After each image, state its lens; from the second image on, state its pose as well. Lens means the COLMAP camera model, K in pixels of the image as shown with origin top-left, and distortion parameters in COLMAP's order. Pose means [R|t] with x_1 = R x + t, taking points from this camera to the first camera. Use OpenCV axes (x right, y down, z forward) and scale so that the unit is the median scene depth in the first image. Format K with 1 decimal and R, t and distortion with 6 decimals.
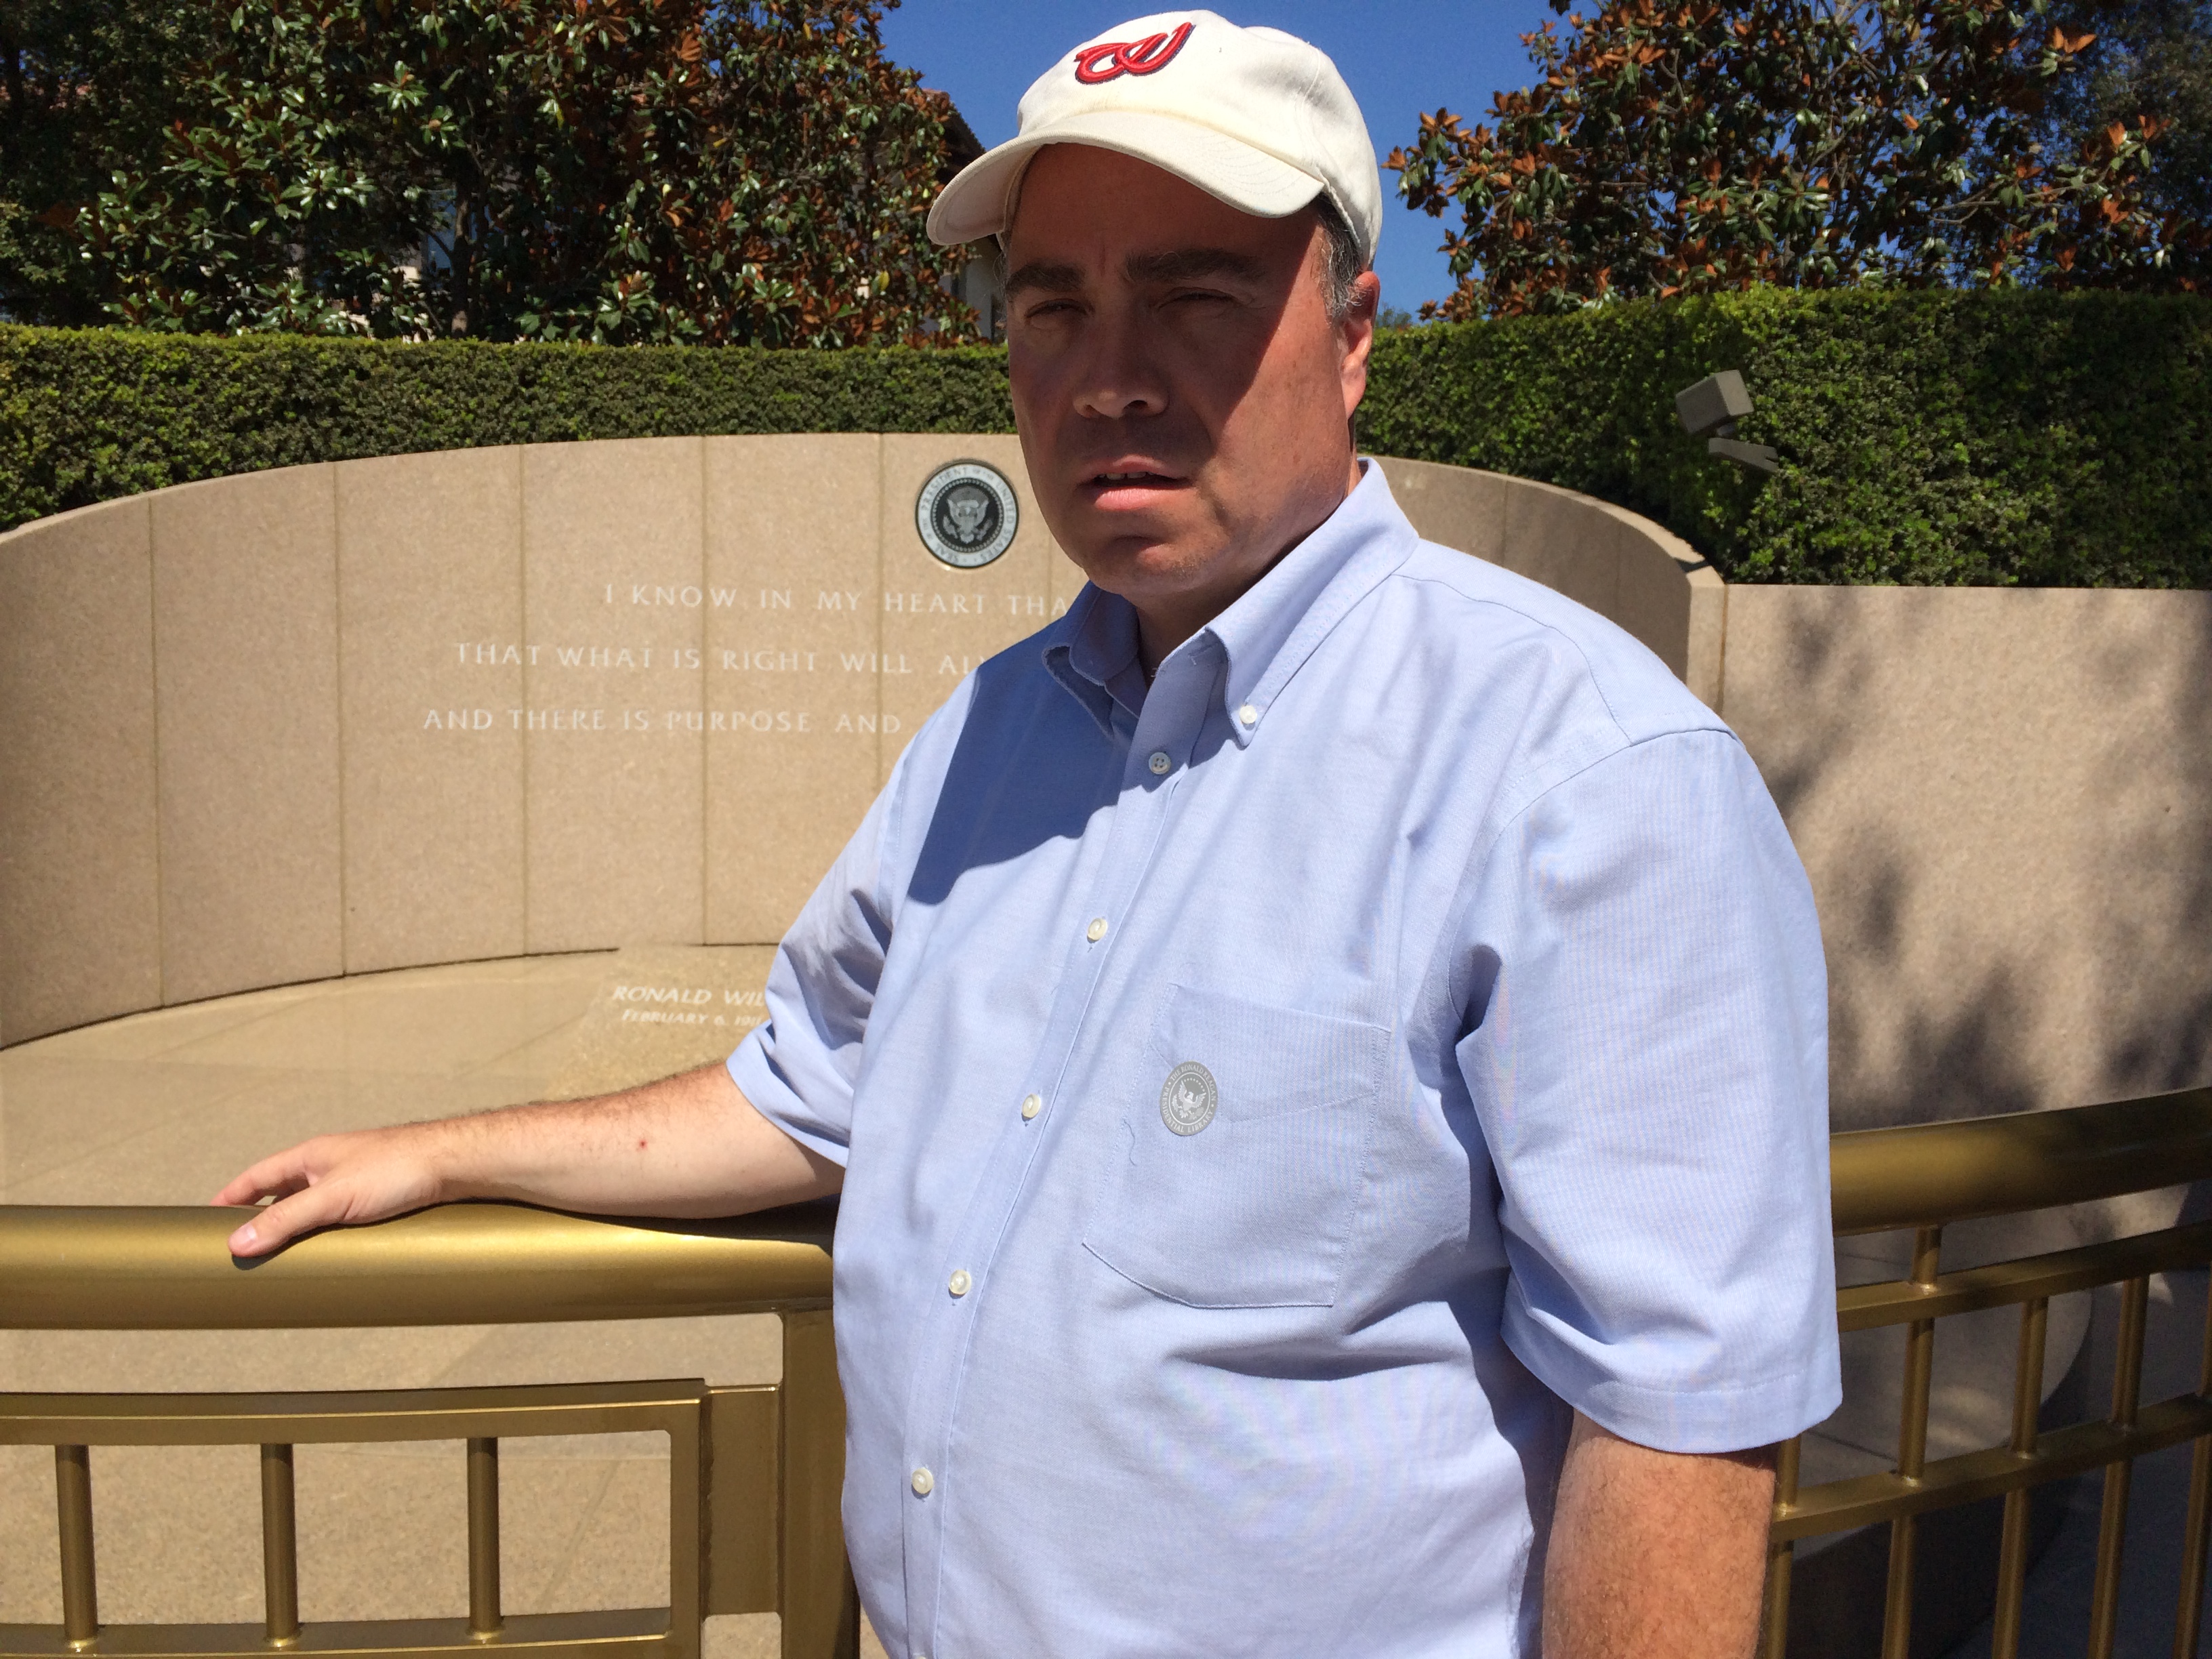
lens RADIAL K [[1919.1, 0, 1040.2], [0, 1919.1, 901.5], [0, 0, 1]] dist [0.076827, -0.069478]
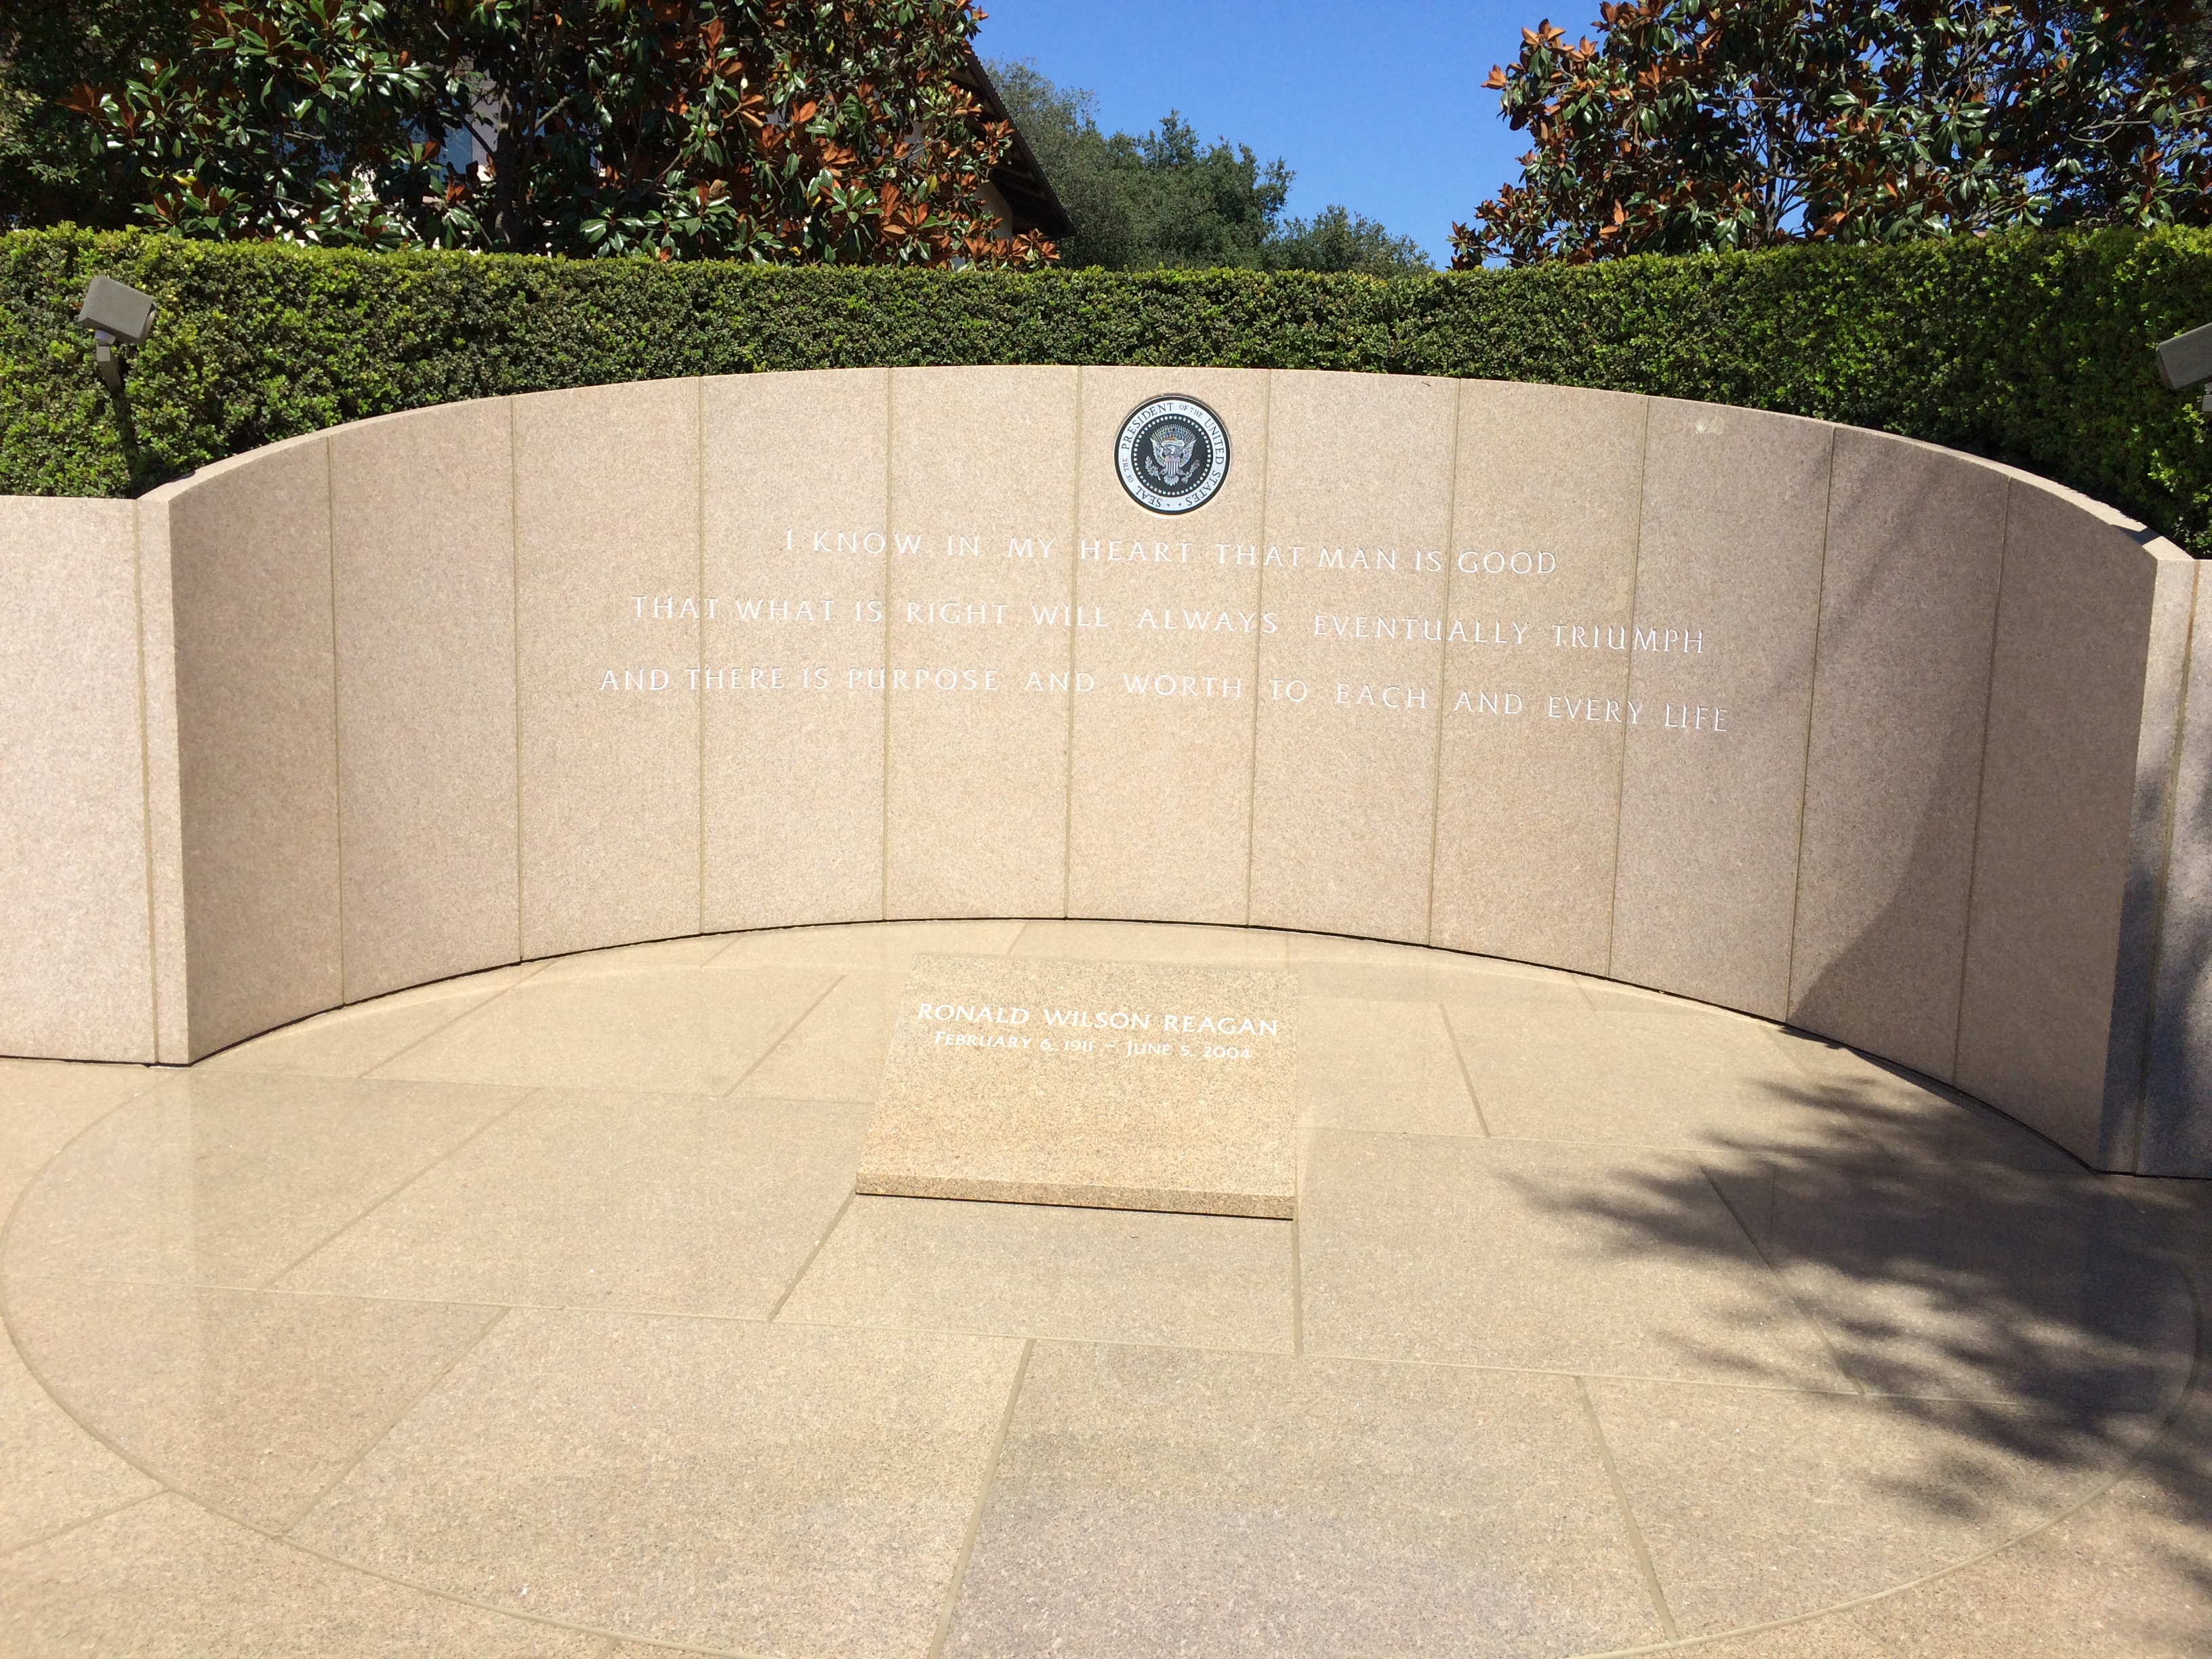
lens RADIAL K [[1919.1, 0, 1051.7], [0, 1919.1, 889.8], [0, 0, 1]] dist [0.076827, -0.069478]
pose [[0.999391, 0.001116, 0.034864, -0.130696], [-0.002453, 0.999262, 0.038339, -0.029732], [-0.034796, -0.038401, 0.998656, 0.079925]]
